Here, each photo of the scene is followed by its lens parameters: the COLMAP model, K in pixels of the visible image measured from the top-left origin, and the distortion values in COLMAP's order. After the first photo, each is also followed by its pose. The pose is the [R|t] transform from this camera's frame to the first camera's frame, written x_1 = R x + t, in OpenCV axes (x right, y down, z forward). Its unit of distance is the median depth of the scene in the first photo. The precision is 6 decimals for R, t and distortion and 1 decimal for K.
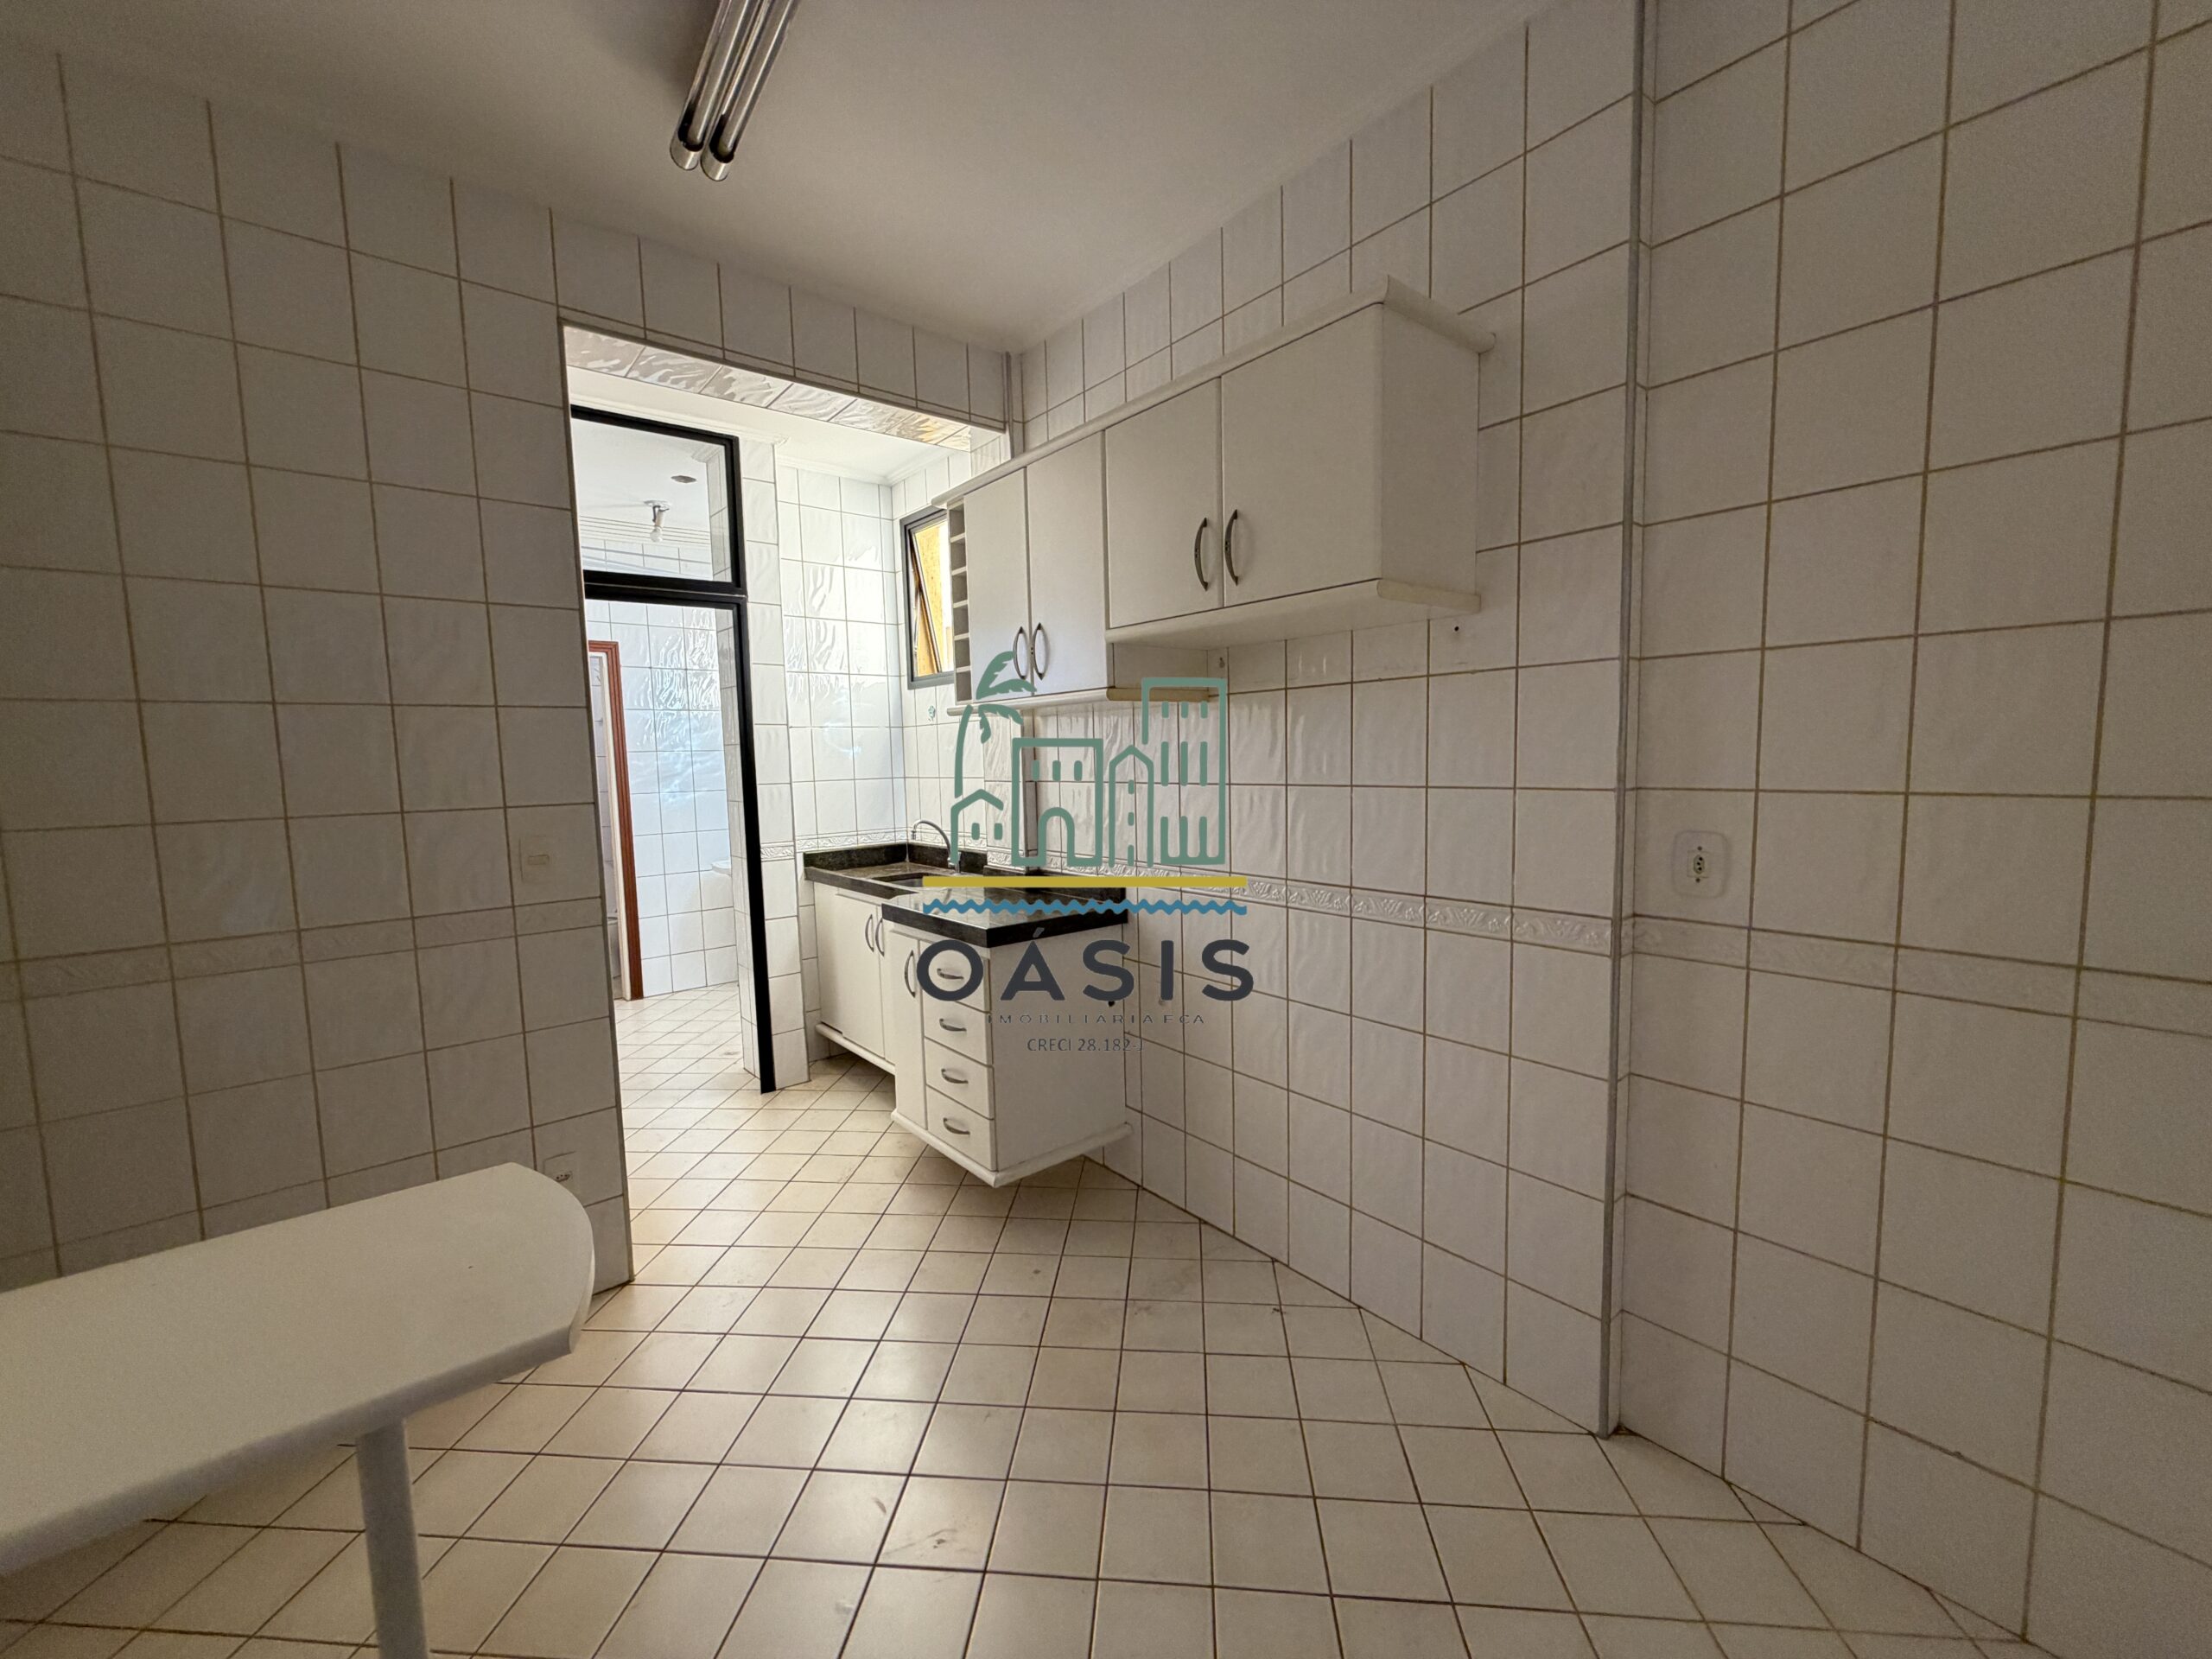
lens RADIAL K [[884.5, 0, 1104.5], [0, 884.5, 837.4], [0, 0, 1]] dist [0.000574, 0.000044]
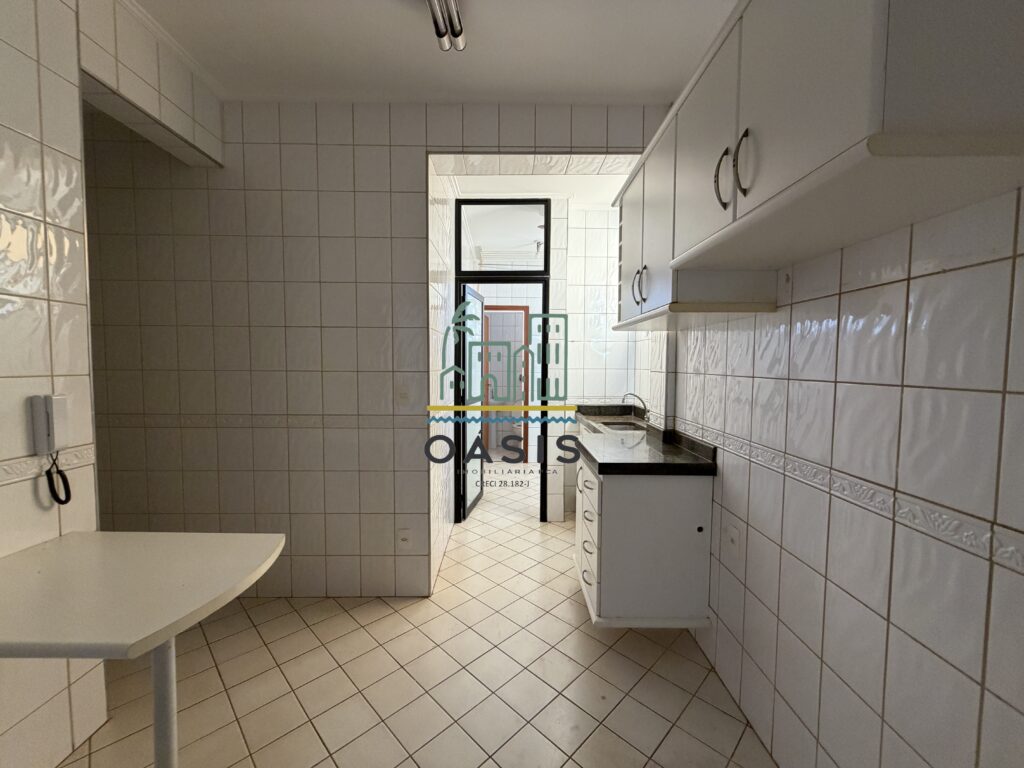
lens RADIAL K [[409.5, 0, 510.6], [0, 409.5, 387.8], [0, 0, 1]] dist [0.000574, 0.000044]
pose [[0.767444, 0.065661, -0.637745, 0.145846], [-0.082105, 0.996616, 0.003808, -0.013962], [0.635837, 0.049440, 0.770238, 0.235857]]
